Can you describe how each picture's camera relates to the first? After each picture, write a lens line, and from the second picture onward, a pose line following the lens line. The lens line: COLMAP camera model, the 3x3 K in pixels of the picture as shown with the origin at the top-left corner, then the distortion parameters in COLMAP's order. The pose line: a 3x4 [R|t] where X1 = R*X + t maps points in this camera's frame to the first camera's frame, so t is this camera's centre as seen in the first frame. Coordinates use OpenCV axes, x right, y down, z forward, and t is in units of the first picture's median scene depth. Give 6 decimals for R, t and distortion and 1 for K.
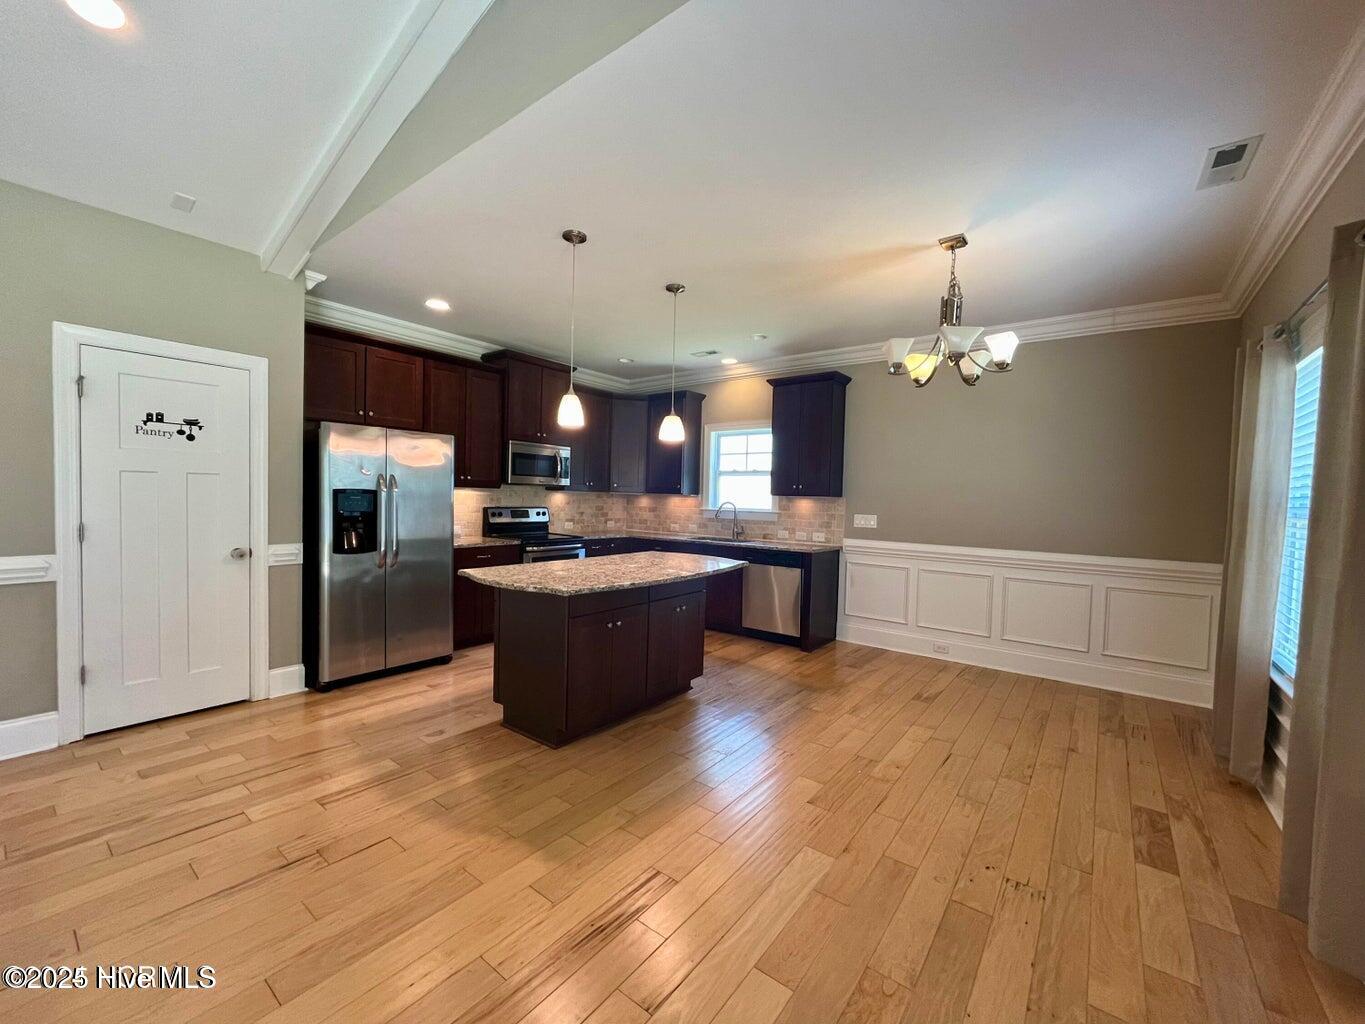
lens RADIAL K [[550.2, 0, 682.2], [0, 550.2, 510.4], [0, 0, 1]] dist [-0.003574, -0.000145]
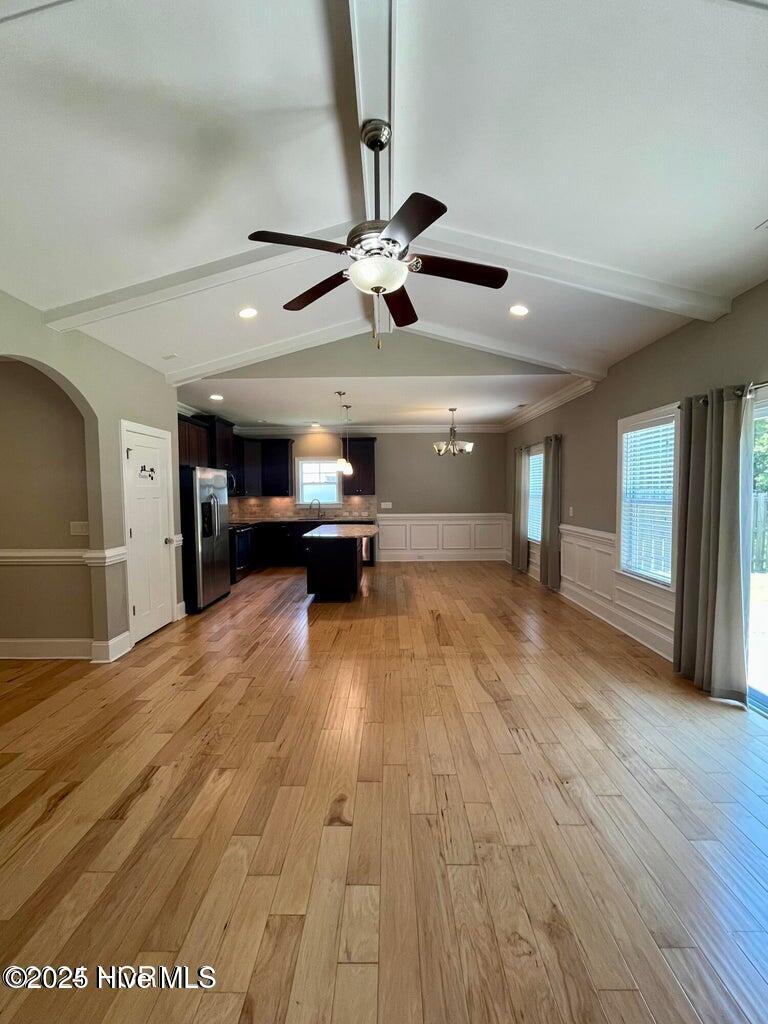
lens RADIAL K [[412.8, 0, 389.2], [0, 412.8, 512.8], [0, 0, 1]] dist [-0.003574, -0.000145]
pose [[0.799336, -0.063846, 0.597483, -0.647254], [0.043655, 0.997882, 0.048228, -0.030389], [-0.599296, -0.012467, 0.800430, -0.328916]]
